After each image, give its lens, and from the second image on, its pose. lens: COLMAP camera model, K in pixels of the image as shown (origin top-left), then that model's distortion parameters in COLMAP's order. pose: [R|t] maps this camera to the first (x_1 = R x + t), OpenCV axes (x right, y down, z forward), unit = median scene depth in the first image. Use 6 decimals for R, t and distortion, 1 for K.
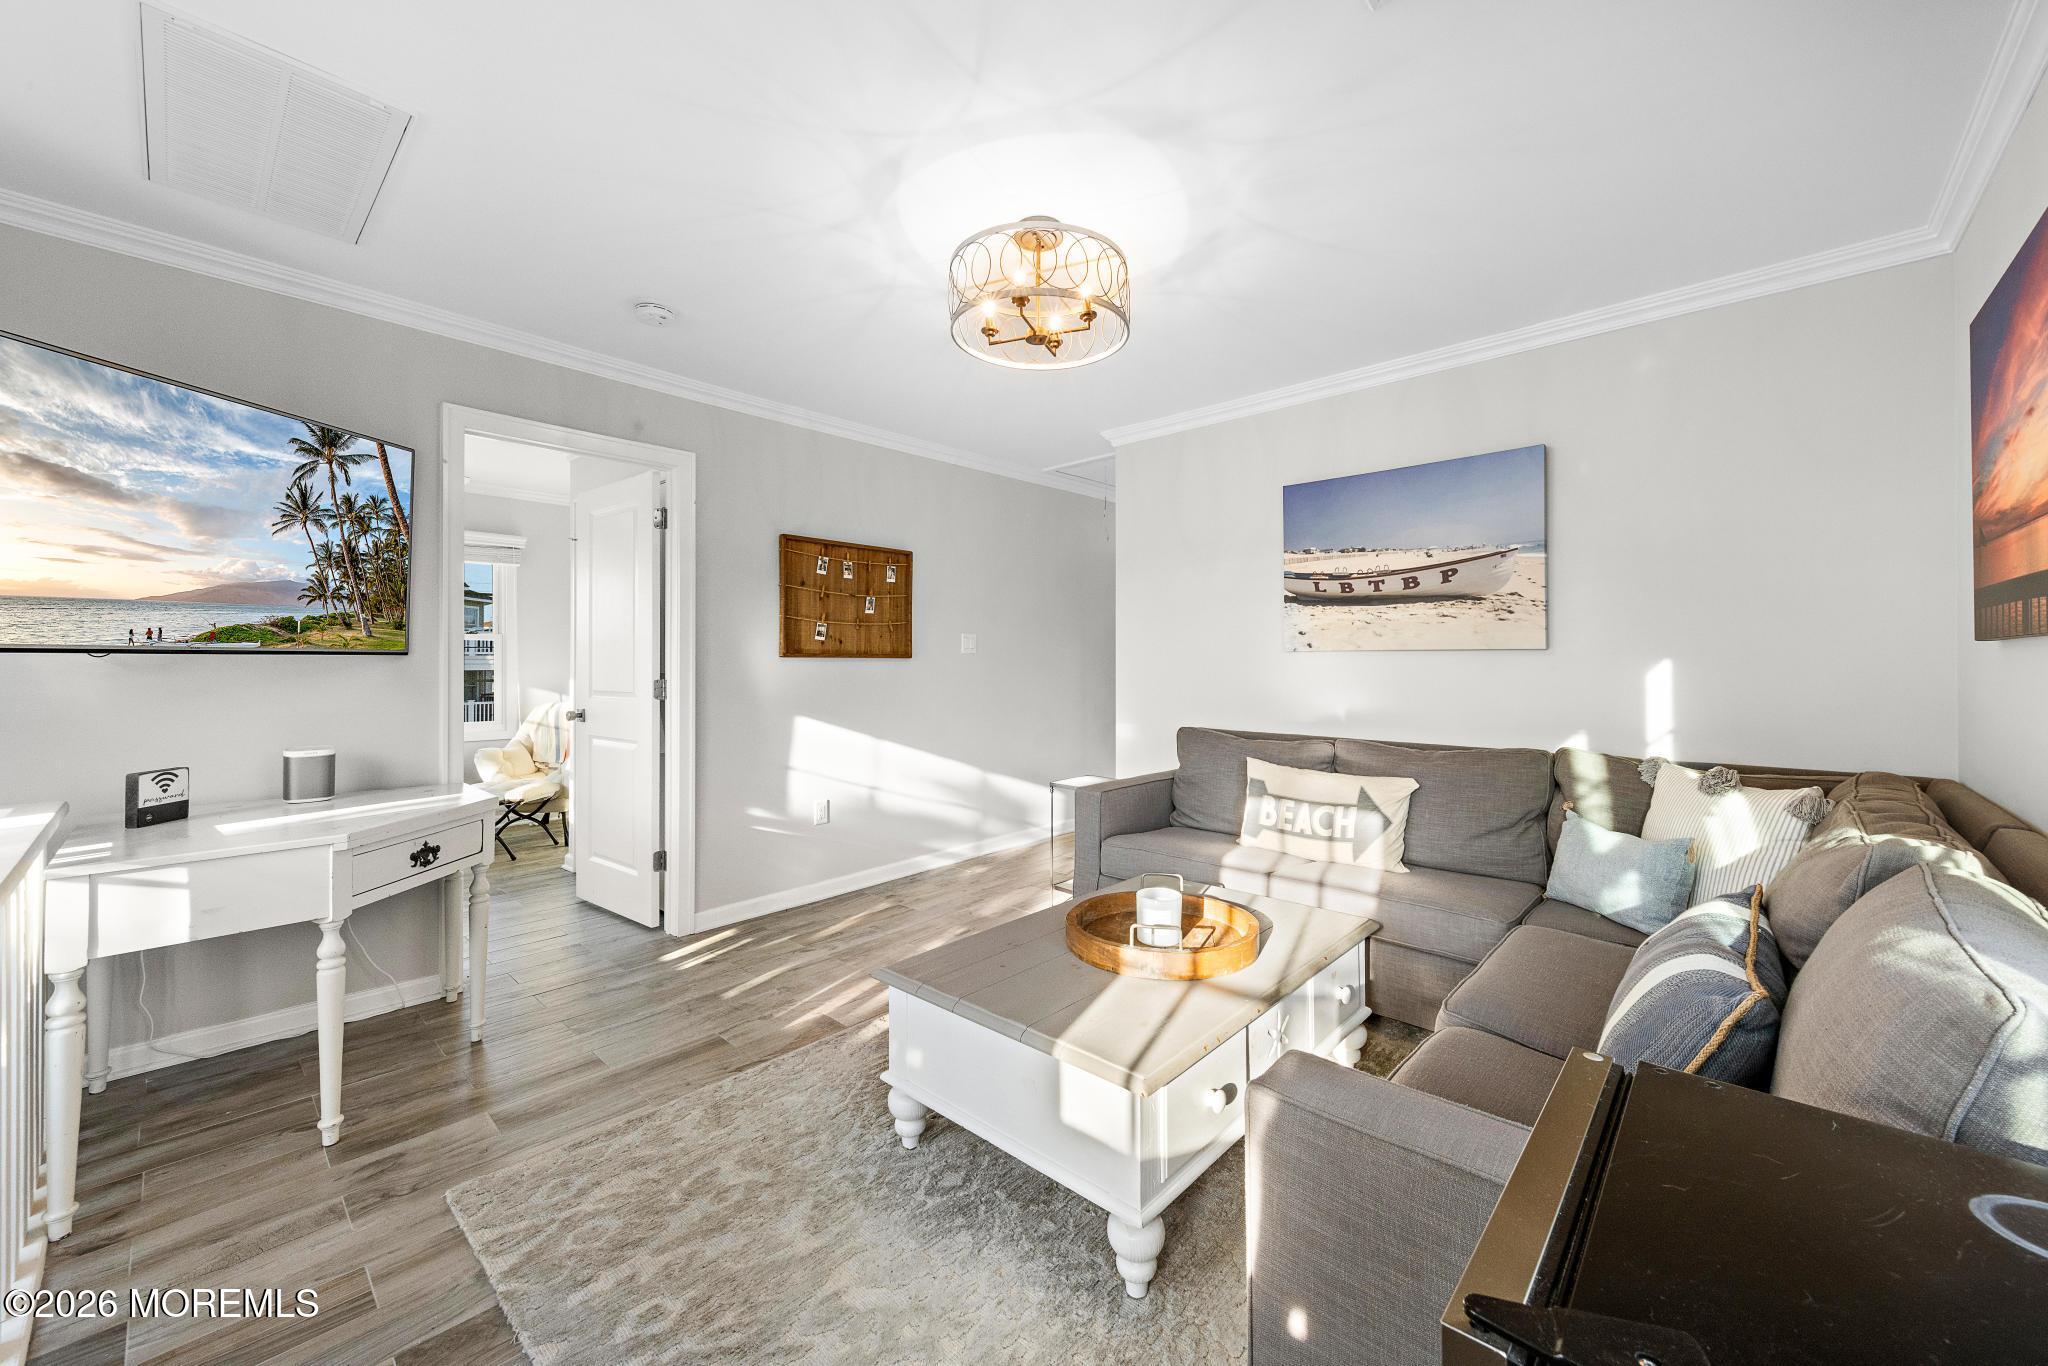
lens RADIAL K [[787.0, 0, 1021.6], [0, 787.0, 664.7], [0, 0, 1]] dist [0.009600, 0.000120]
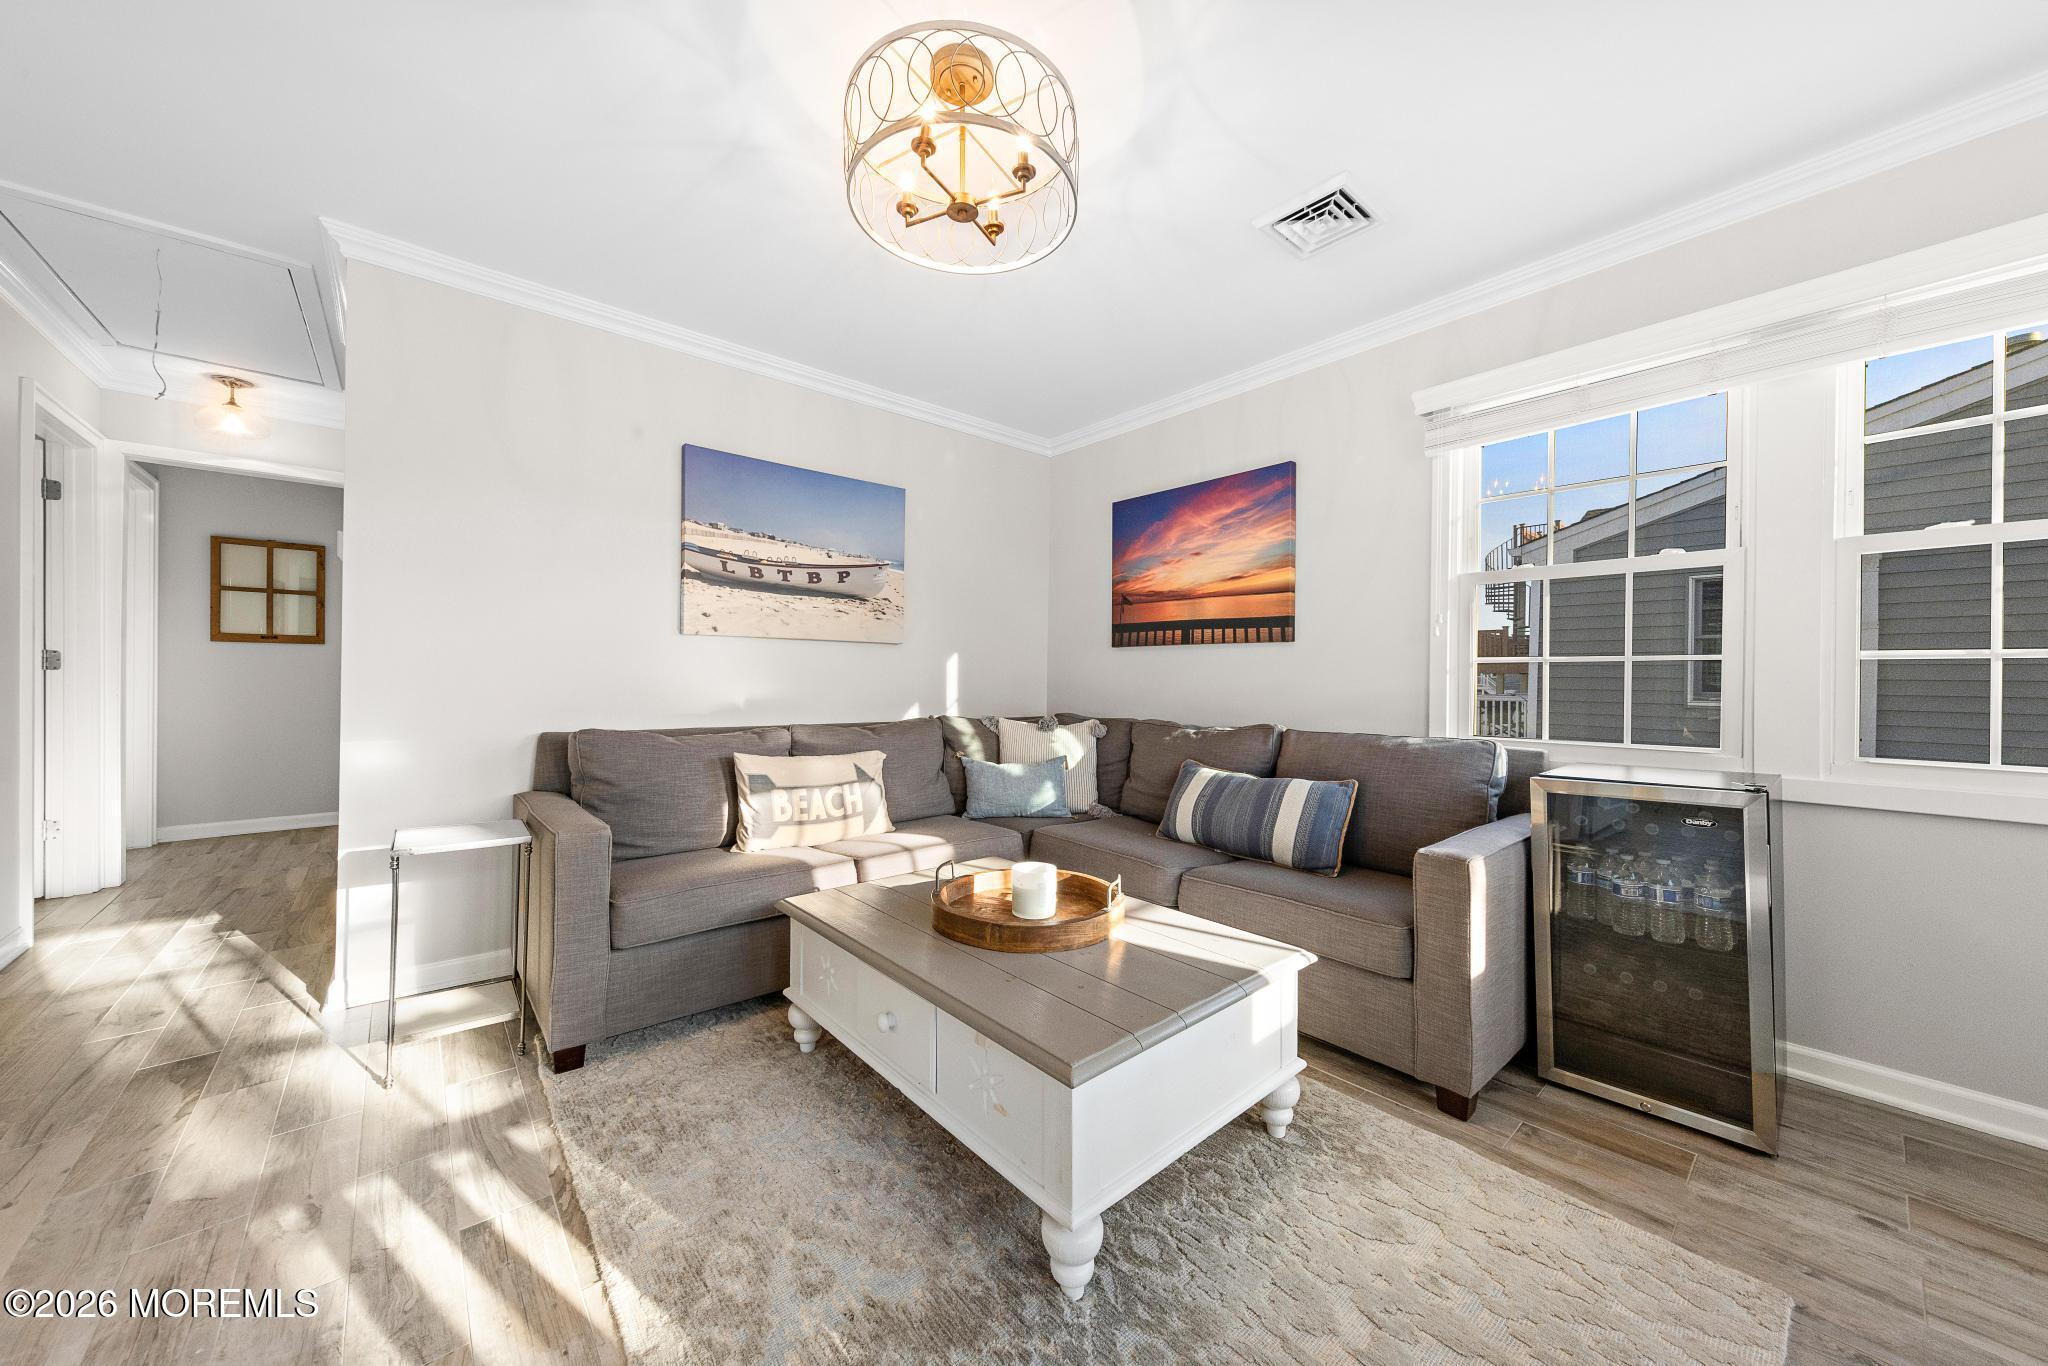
lens RADIAL K [[733.4, 0, 1036.8], [0, 733.4, 675.9], [0, 0, 1]] dist [0.014889, 0.000000]
pose [[0.097933, 0.001874, 0.995191, -0.506086], [-0.008667, 0.999962, -0.001030, 0.031770], [-0.995155, -0.008524, 0.097946, 0.608119]]
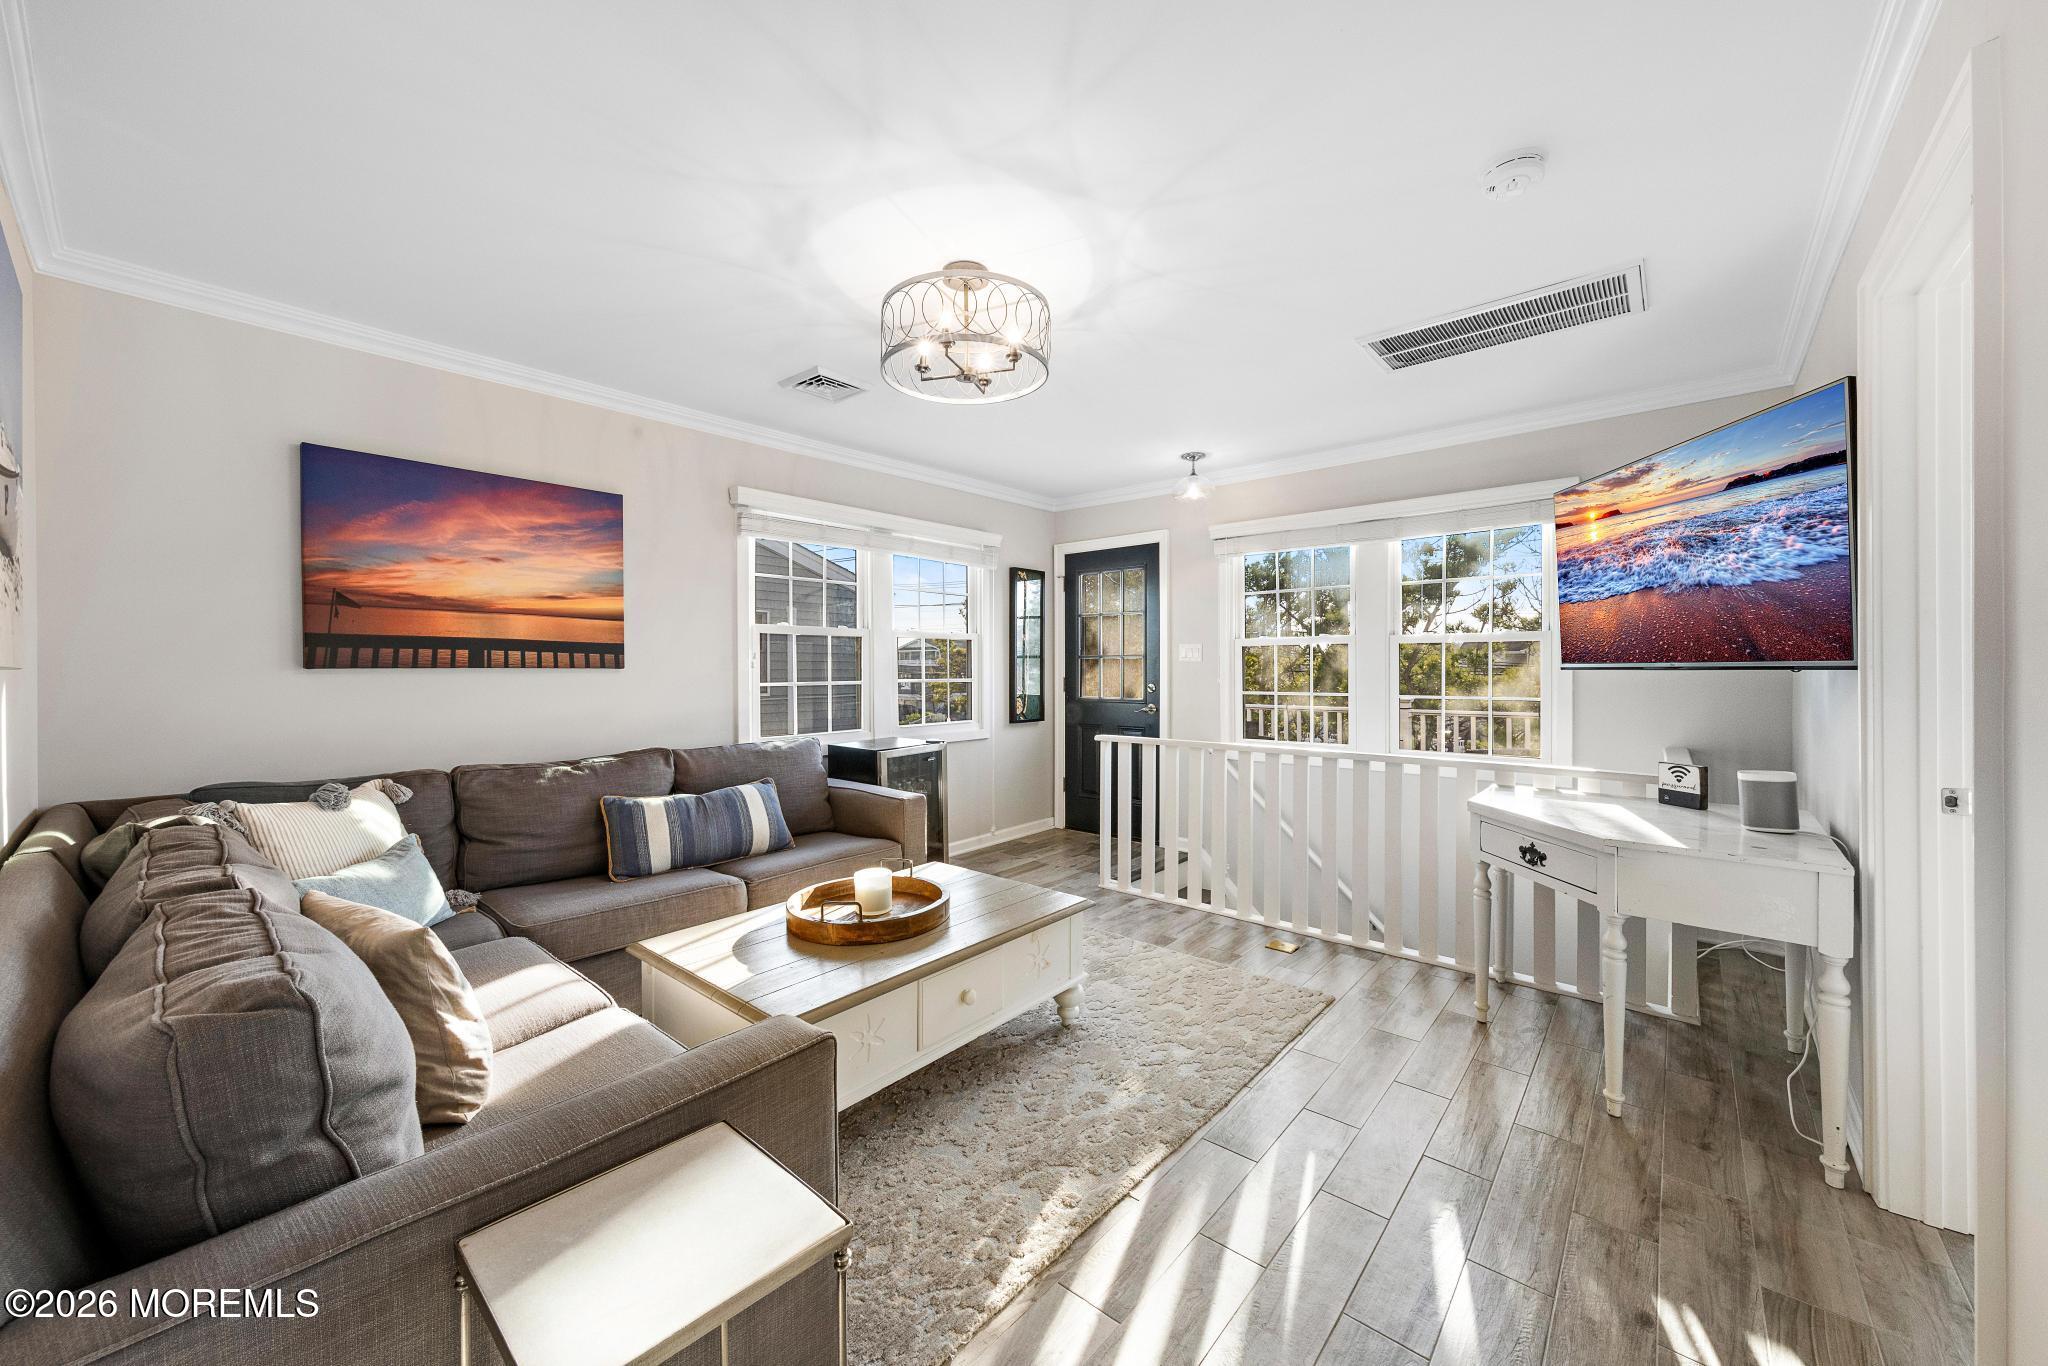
lens RADIAL K [[733.4, 0, 1037.4], [0, 733.4, 672.3], [0, 0, 1]] dist [0.014889, 0.000000]
pose [[-0.999133, 0.004423, -0.041402, -0.028225], [0.004319, 0.999987, 0.002597, -0.012915], [0.041413, 0.002416, -0.999139, 1.426104]]
